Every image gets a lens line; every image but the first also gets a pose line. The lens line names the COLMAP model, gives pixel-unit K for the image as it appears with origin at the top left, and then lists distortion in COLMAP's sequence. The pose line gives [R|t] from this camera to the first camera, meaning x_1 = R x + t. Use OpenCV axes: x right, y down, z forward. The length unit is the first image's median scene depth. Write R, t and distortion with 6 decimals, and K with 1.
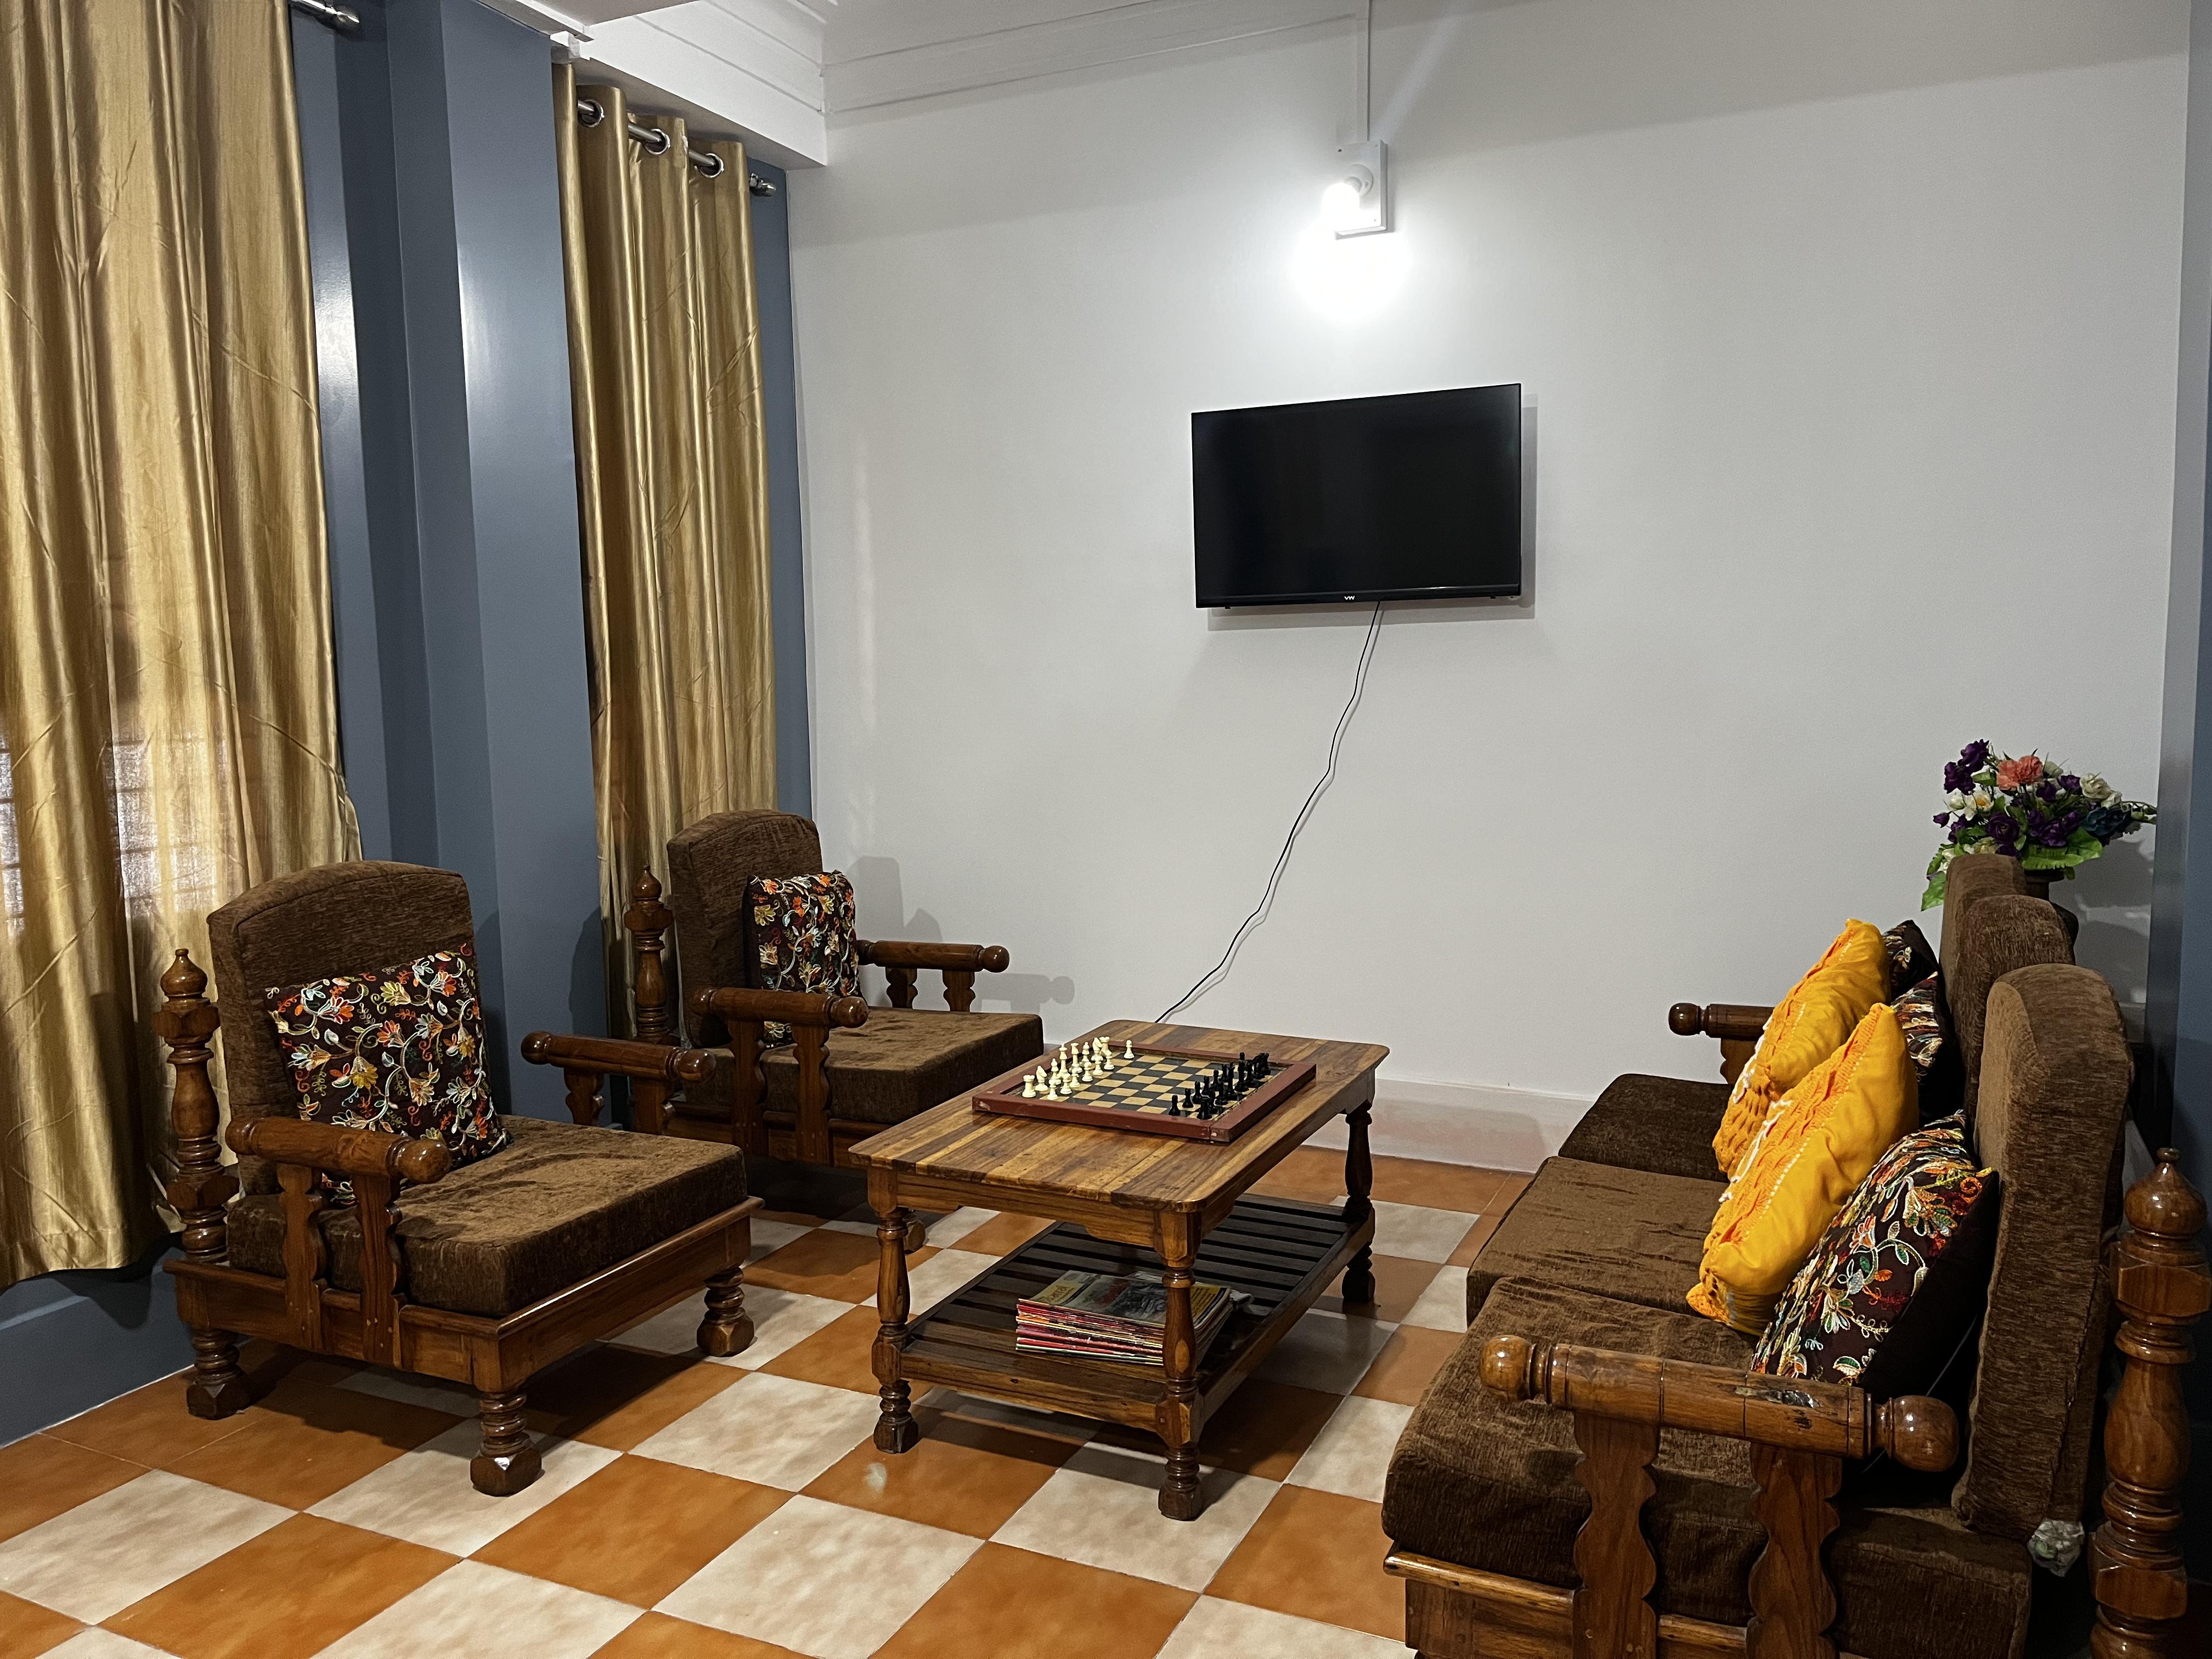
lens RADIAL K [[1677.7, 0, 1102.0], [0, 1677.7, 831.2], [0, 0, 1]] dist [0.037419, -0.003450]
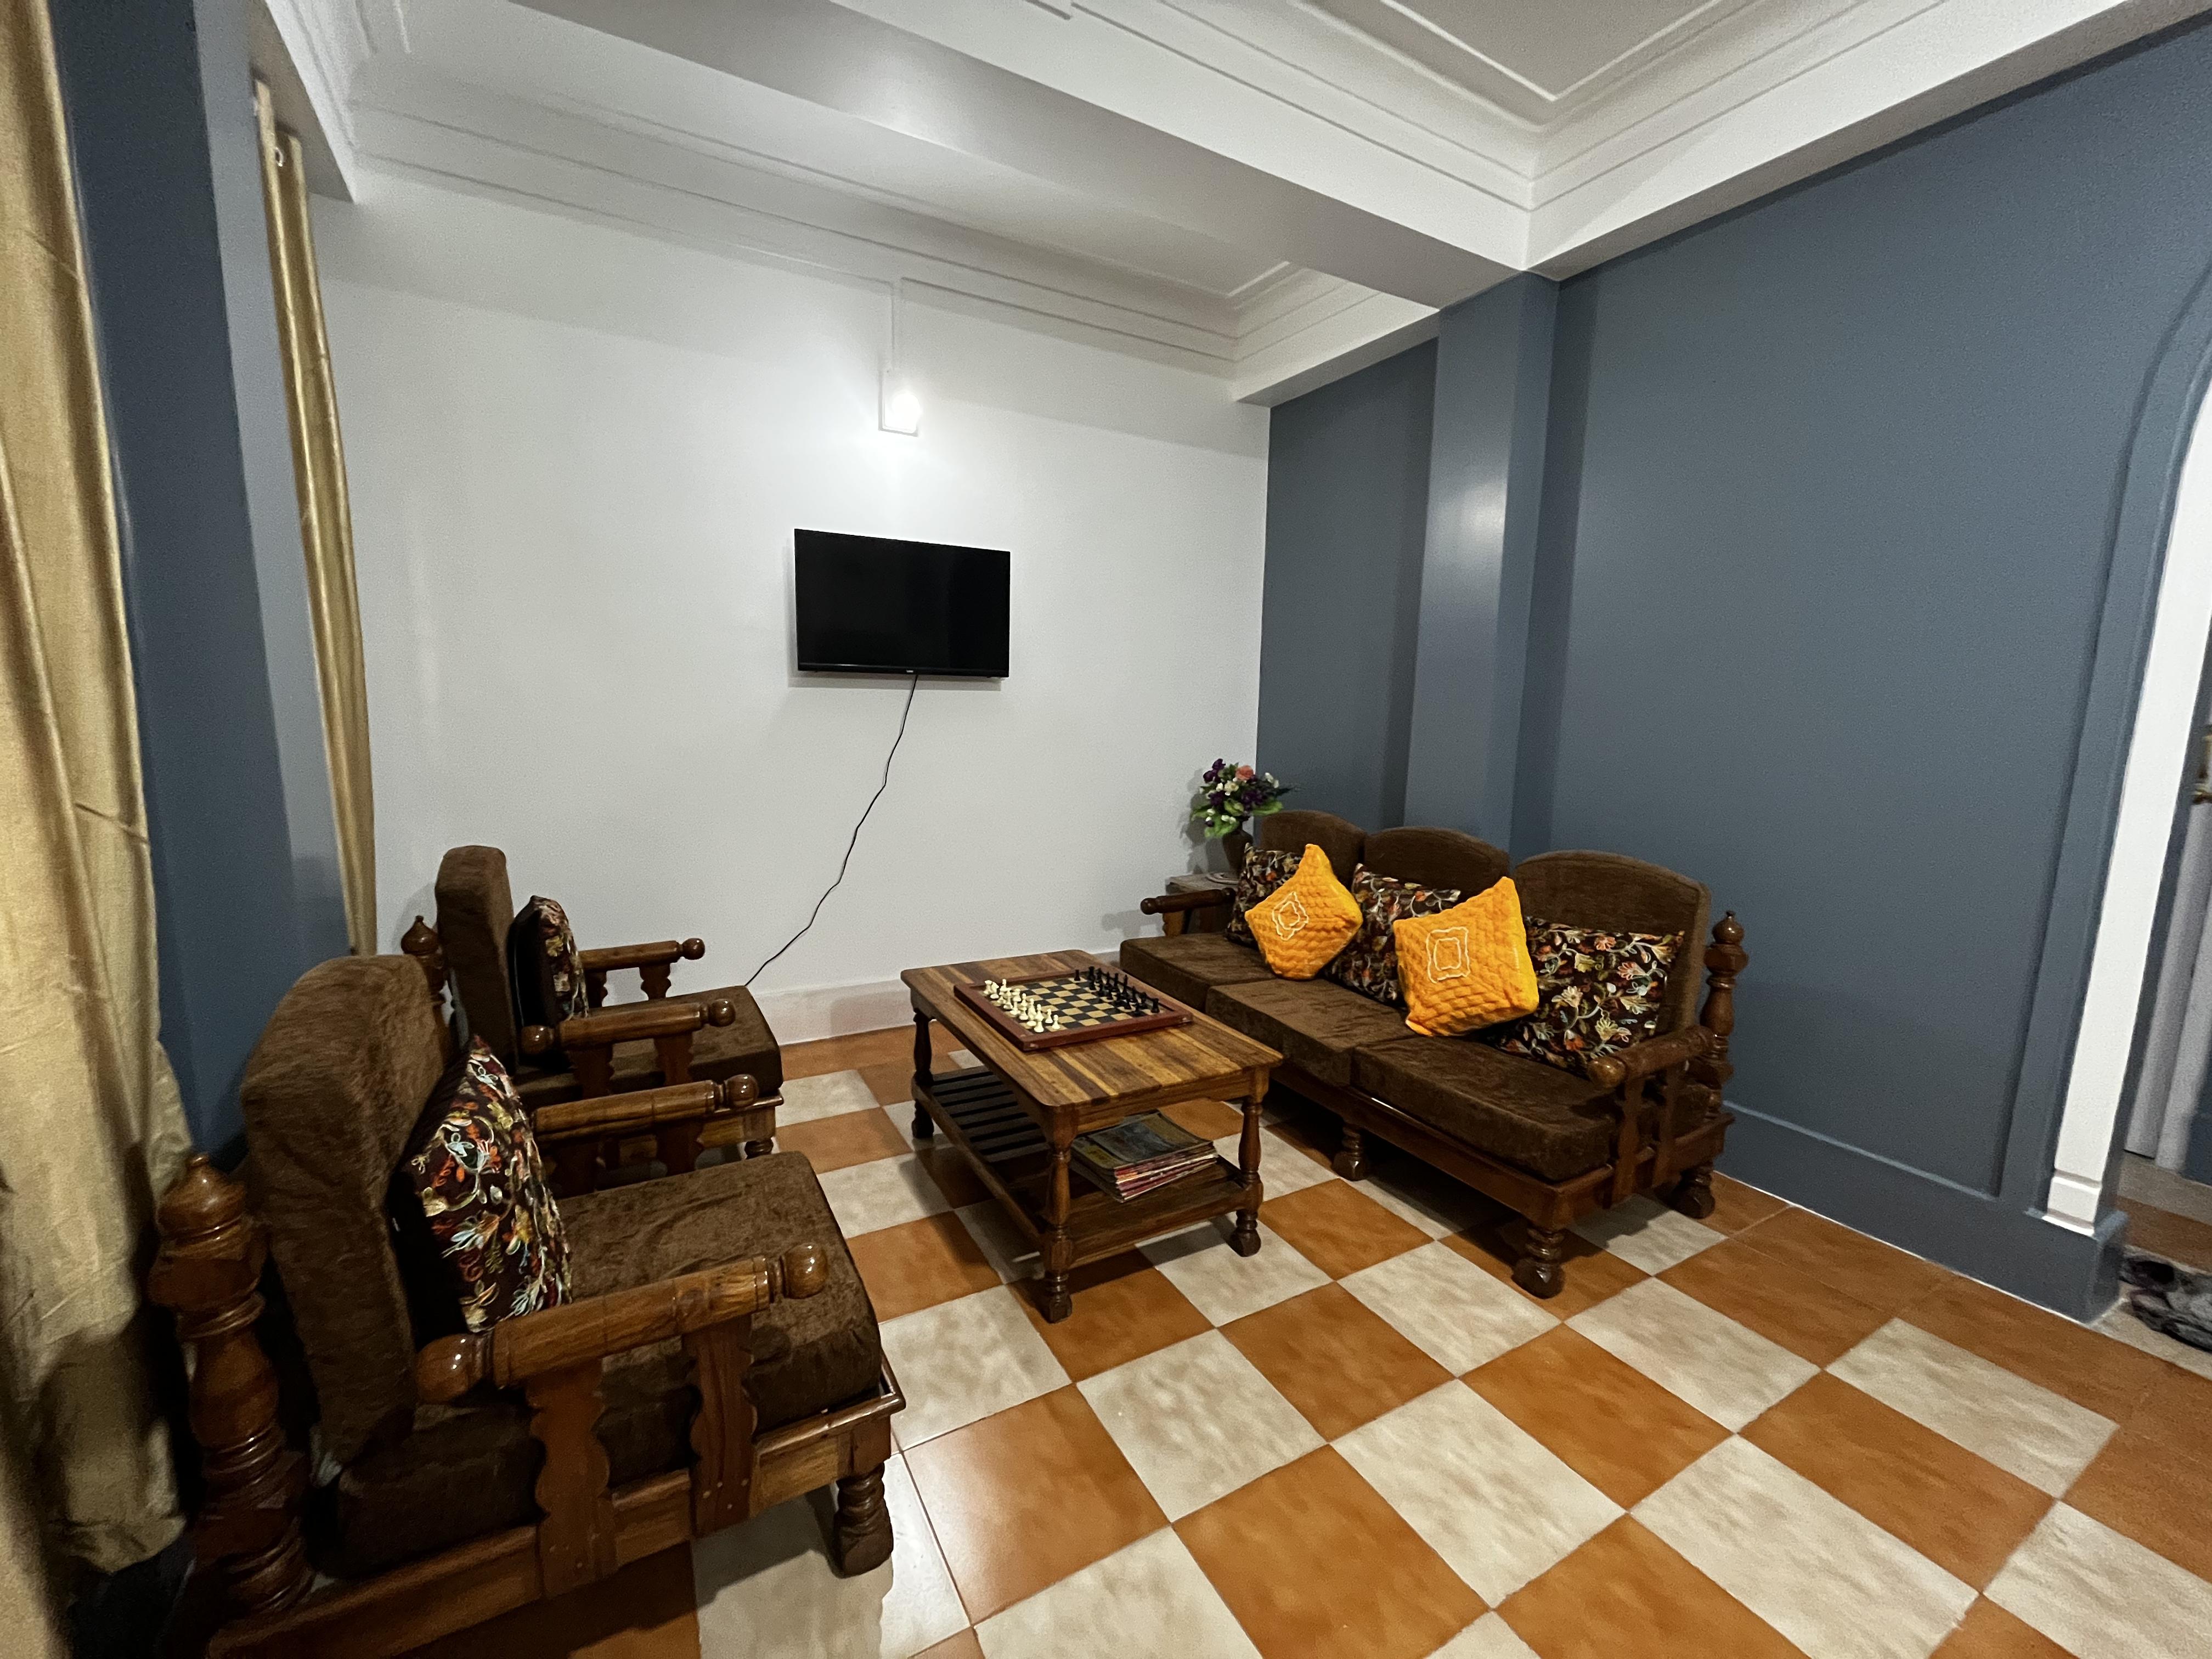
lens RADIAL K [[892.9, 0, 1104.2], [0, 892.9, 839.1], [0, 0, 1]] dist [-0.003961, -0.000231]
pose [[0.569892, -0.090267, 0.816747, -0.611680], [0.056353, 0.995901, 0.070746, -0.048716], [-0.819785, 0.005708, 0.572643, 0.550714]]
